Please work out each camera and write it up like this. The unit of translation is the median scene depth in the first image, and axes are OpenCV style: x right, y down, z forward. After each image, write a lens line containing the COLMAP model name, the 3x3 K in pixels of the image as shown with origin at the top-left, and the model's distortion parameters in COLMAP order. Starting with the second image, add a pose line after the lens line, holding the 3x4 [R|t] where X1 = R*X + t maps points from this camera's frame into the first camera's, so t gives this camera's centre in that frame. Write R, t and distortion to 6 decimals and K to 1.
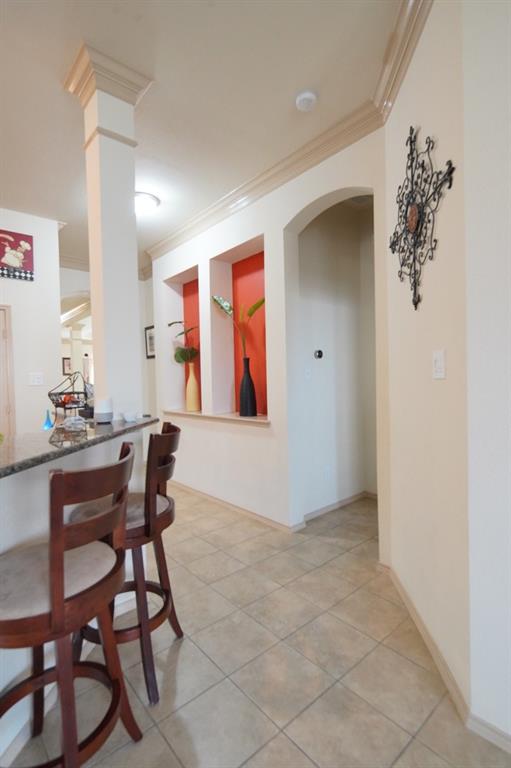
lens RADIAL K [[373.6, 0, 255.5], [0, 373.6, 384.0], [0, 0, 1]] dist [0.004825, 0.000325]
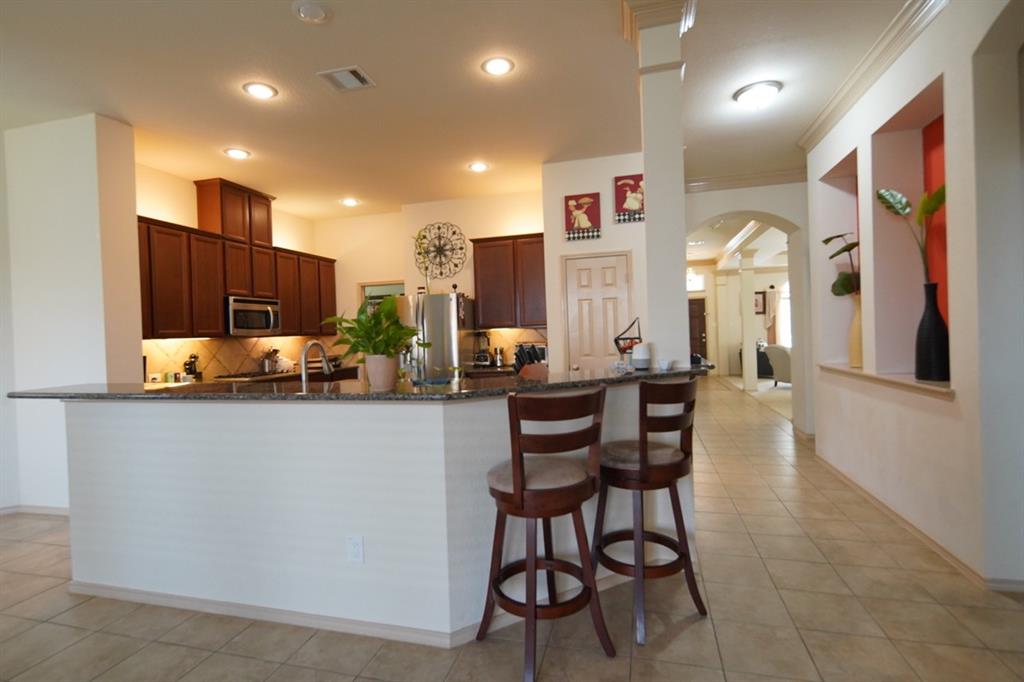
lens RADIAL K [[498.1, 0, 507.4], [0, 498.1, 336.7], [0, 0, 1]] dist [0.000451, 0.000152]
pose [[0.559418, 0.008453, -0.828842, 0.263137], [0.011130, 0.999781, 0.017708, -0.005772], [0.828811, -0.019132, 0.559202, -0.017900]]
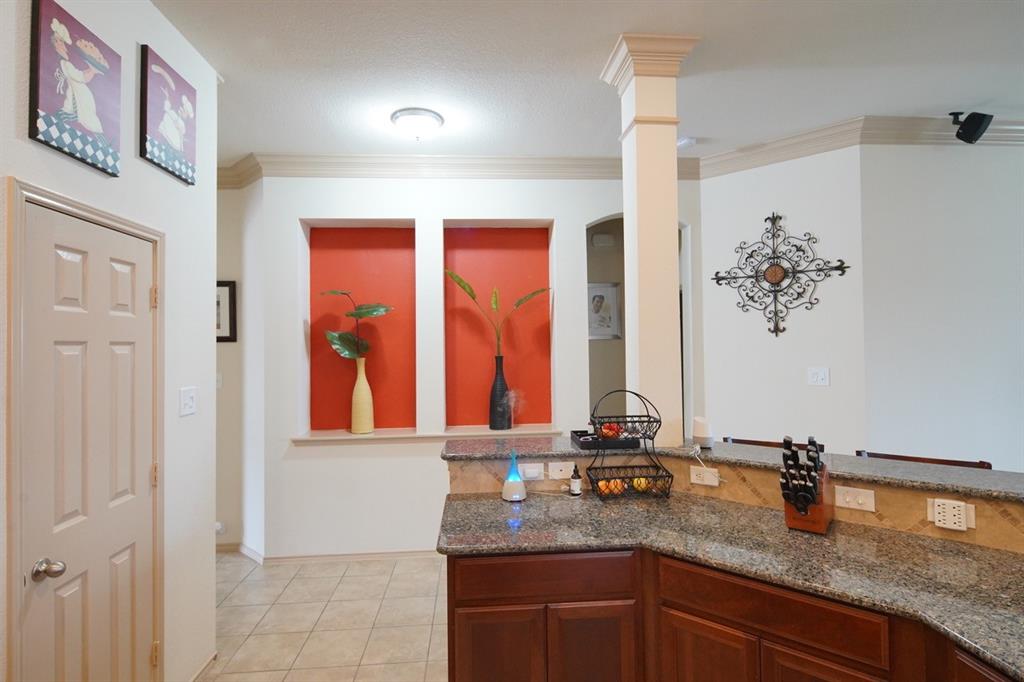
lens RADIAL K [[499.7, 0, 507.3], [0, 499.7, 340.5], [0, 0, 1]] dist [-0.000426, -0.001165]
pose [[0.593546, 0.024378, 0.804431, -0.890897], [0.012492, 0.999142, -0.039496, -0.060567], [-0.804703, 0.033491, 0.592732, 0.351101]]
